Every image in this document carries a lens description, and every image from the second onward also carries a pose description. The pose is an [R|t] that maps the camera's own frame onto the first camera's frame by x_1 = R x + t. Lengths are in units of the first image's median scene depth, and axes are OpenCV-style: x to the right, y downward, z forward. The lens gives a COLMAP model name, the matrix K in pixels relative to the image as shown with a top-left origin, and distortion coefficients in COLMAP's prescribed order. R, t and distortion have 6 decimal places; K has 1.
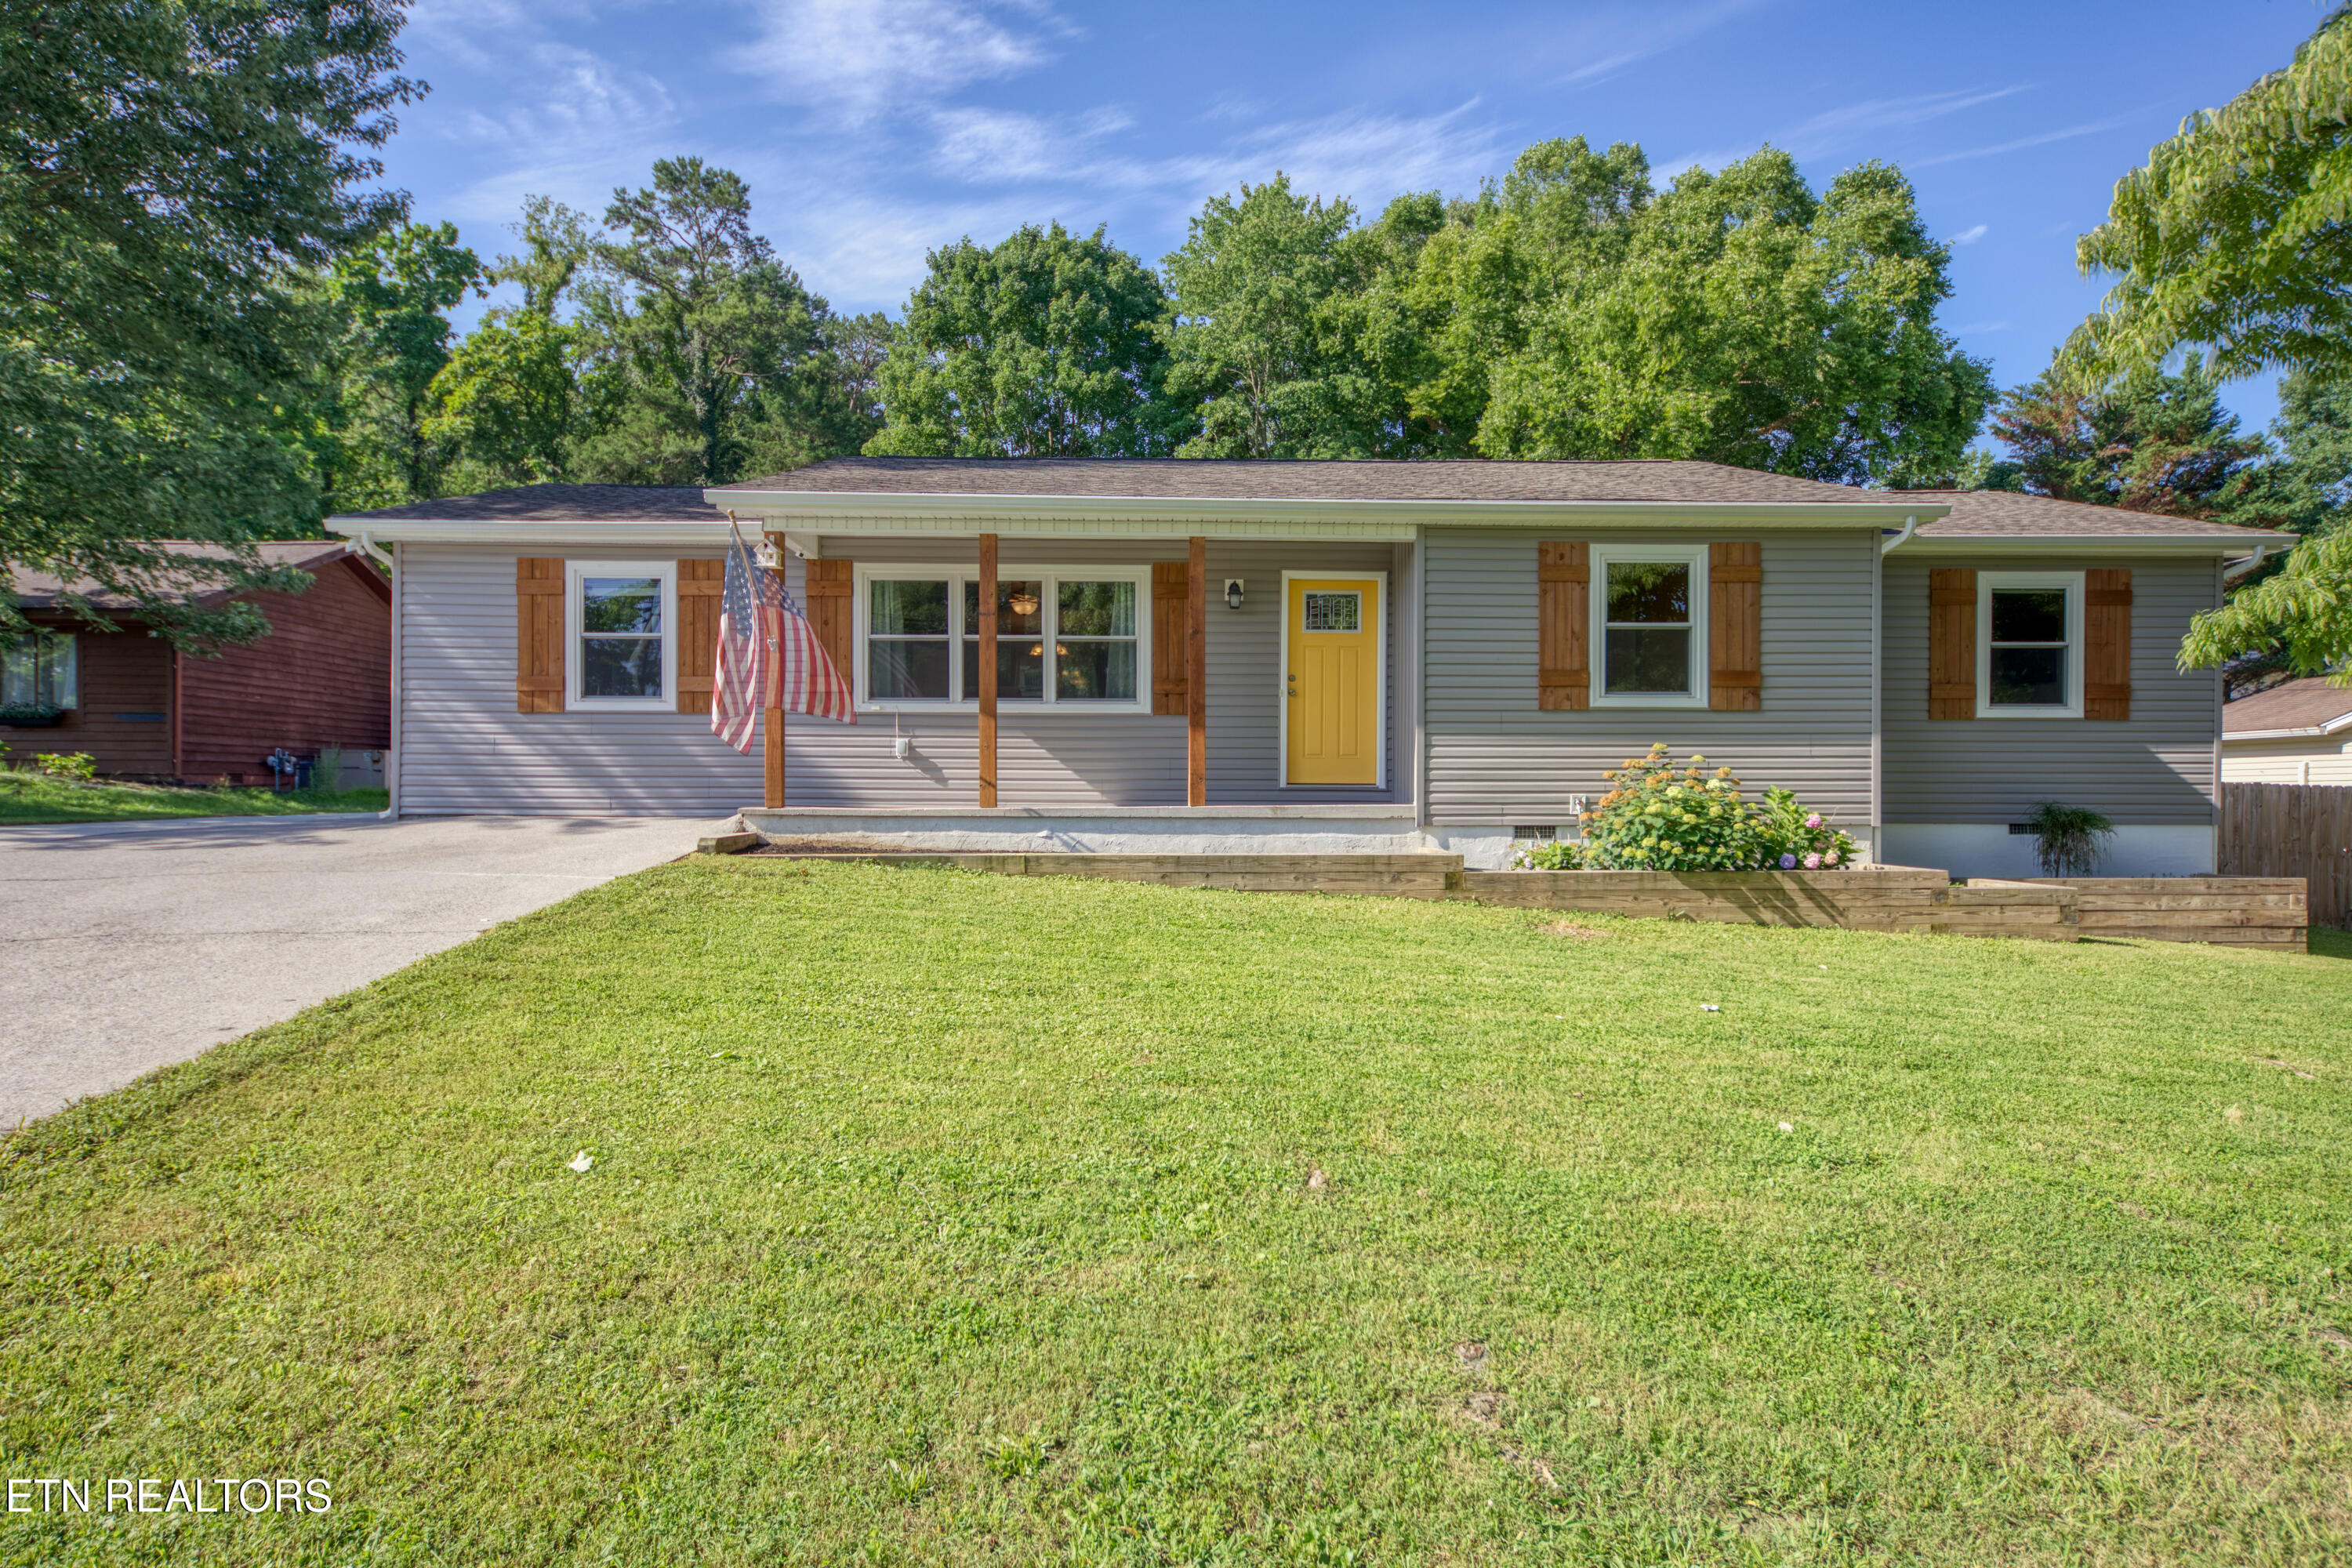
lens RADIAL K [[1271.8, 0, 1177.6], [0, 1271.8, 792.1], [0, 0, 1]] dist [0.014098, -0.001413]
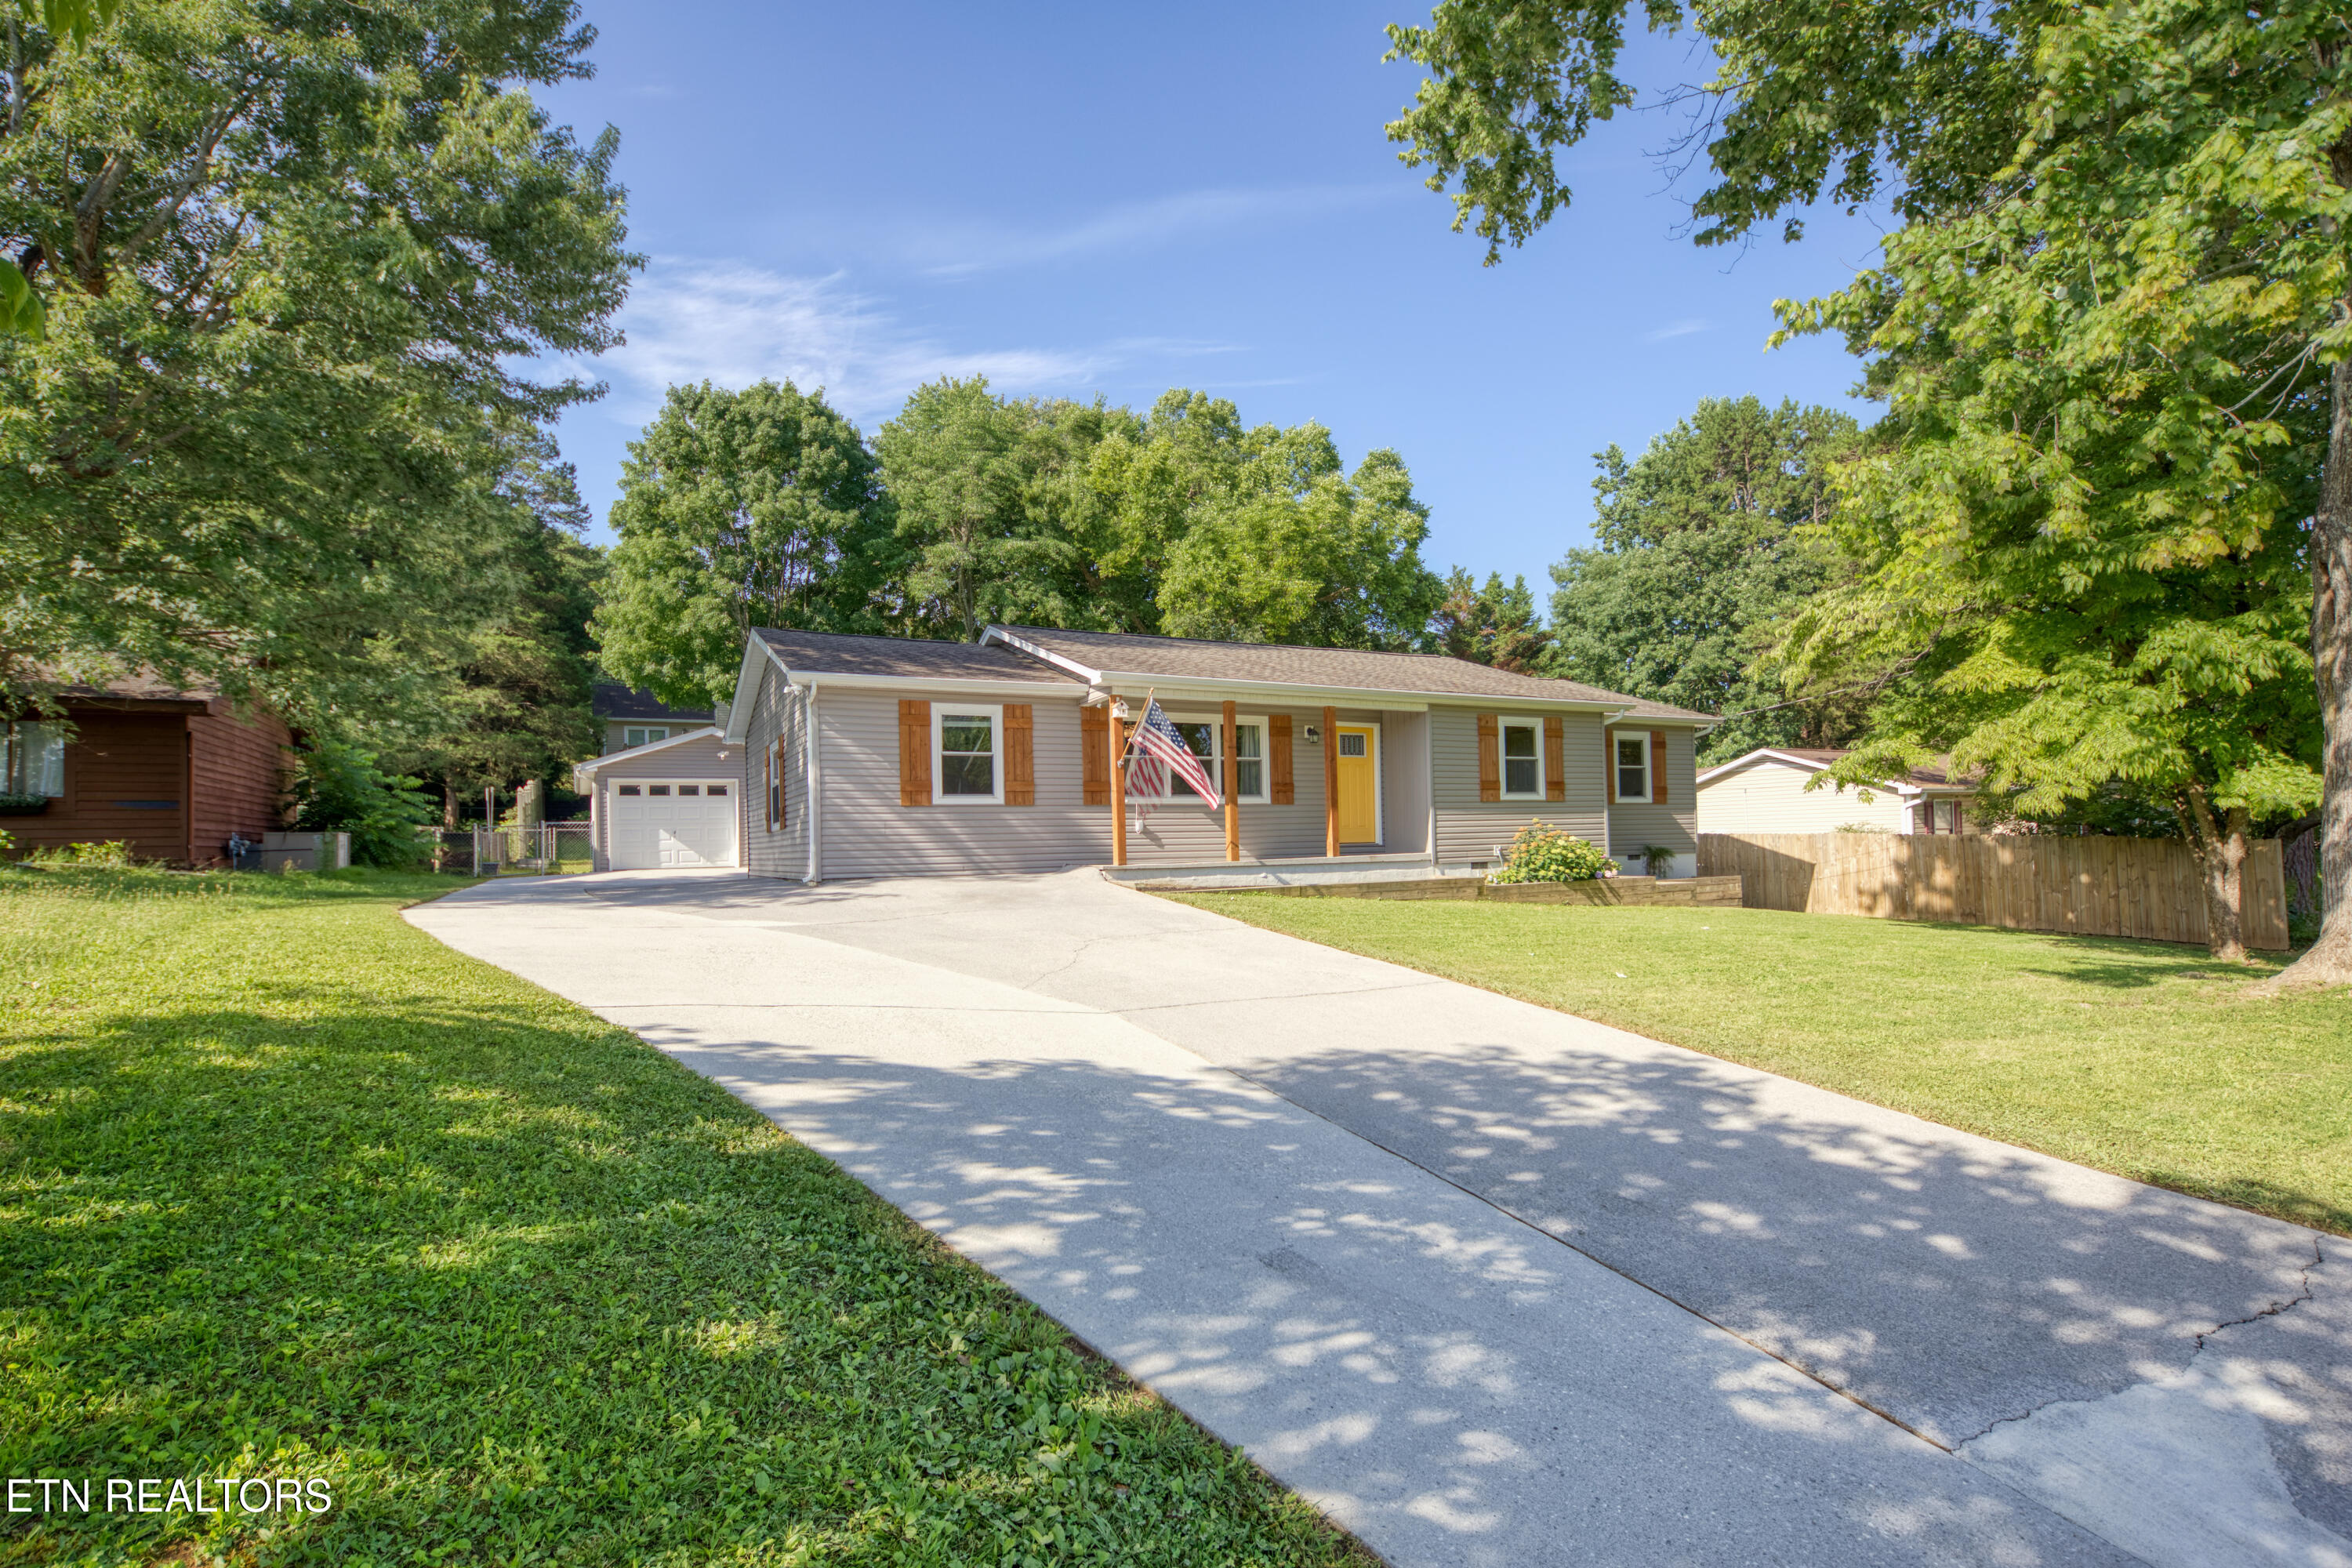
lens RADIAL K [[1106.4, 0, 1176.4], [0, 1106.4, 806.8], [0, 0, 1]] dist [0.001662, 0.000007]
pose [[0.895509, -0.008174, 0.444968, -0.795380], [0.024711, 0.999202, -0.031376, -0.014064], [-0.444357, 0.039093, 0.894997, -0.264771]]
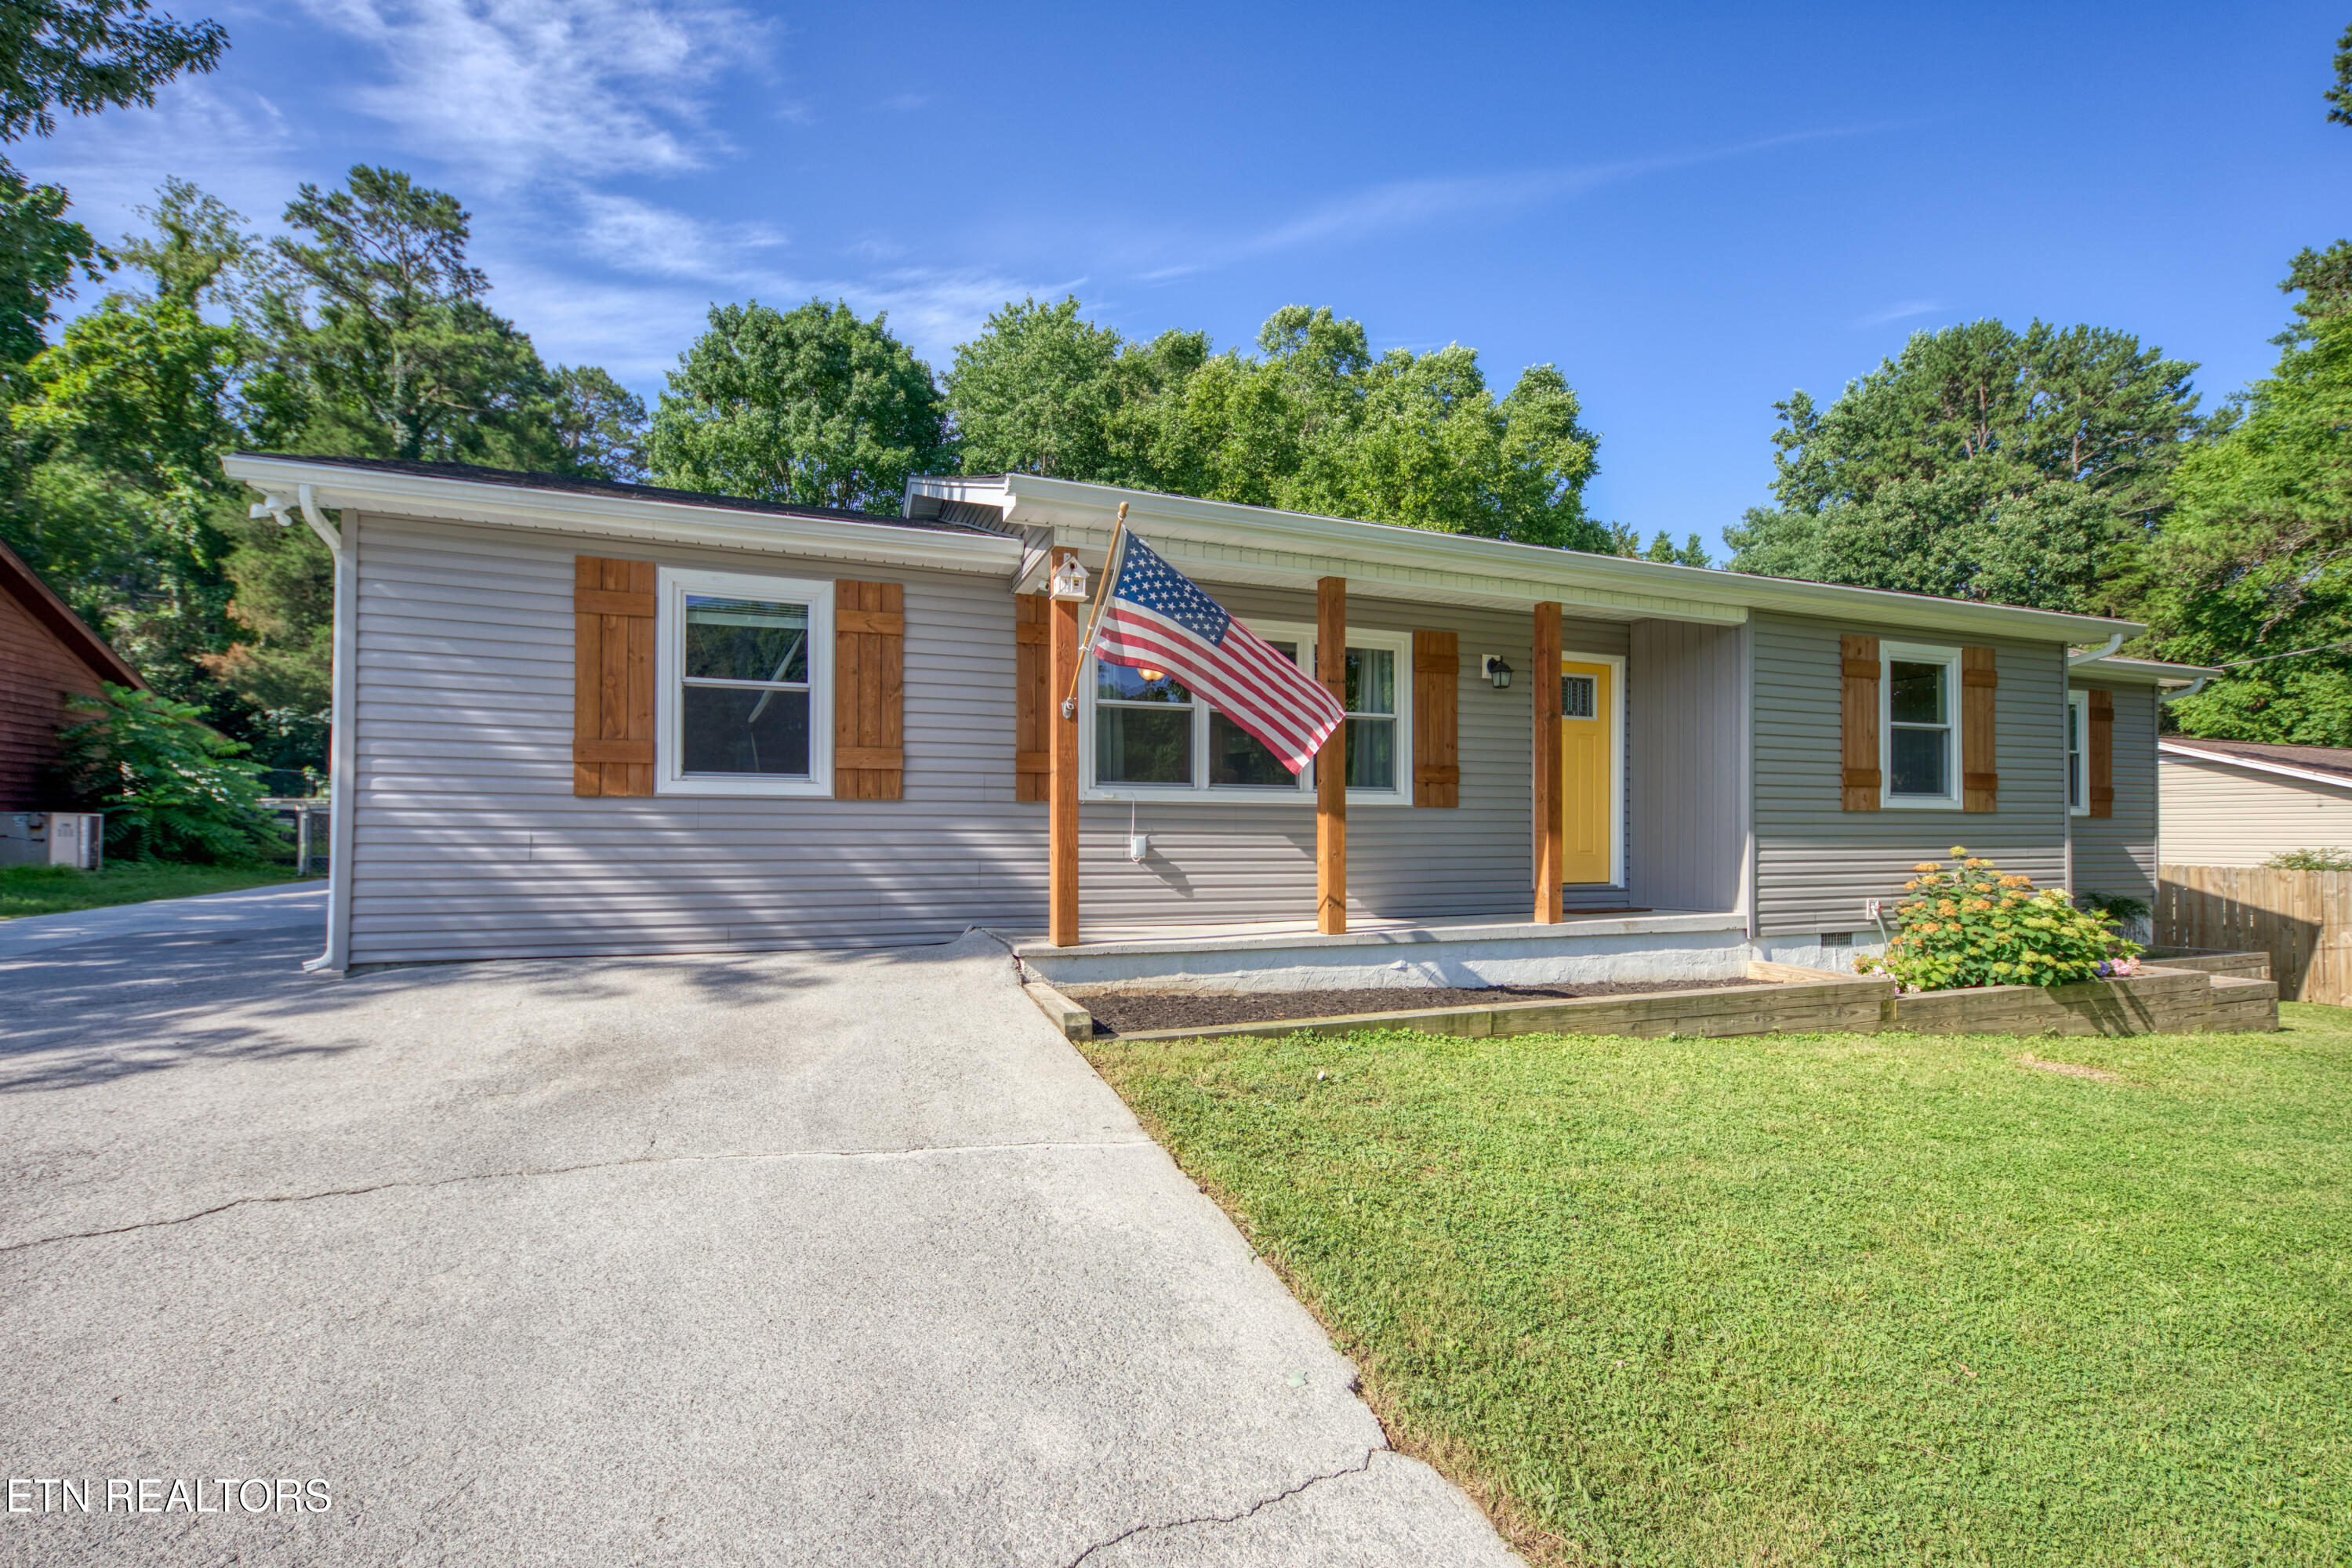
lens RADIAL K [[1008.3, 0, 1183.2], [0, 1008.3, 812.1], [0, 0, 1]] dist [0.025308, -0.010405]
pose [[0.938988, 0.006258, 0.343893, -0.404075], [-0.001403, 0.999896, -0.014366, -0.047419], [-0.343947, 0.013007, 0.938899, 0.416179]]
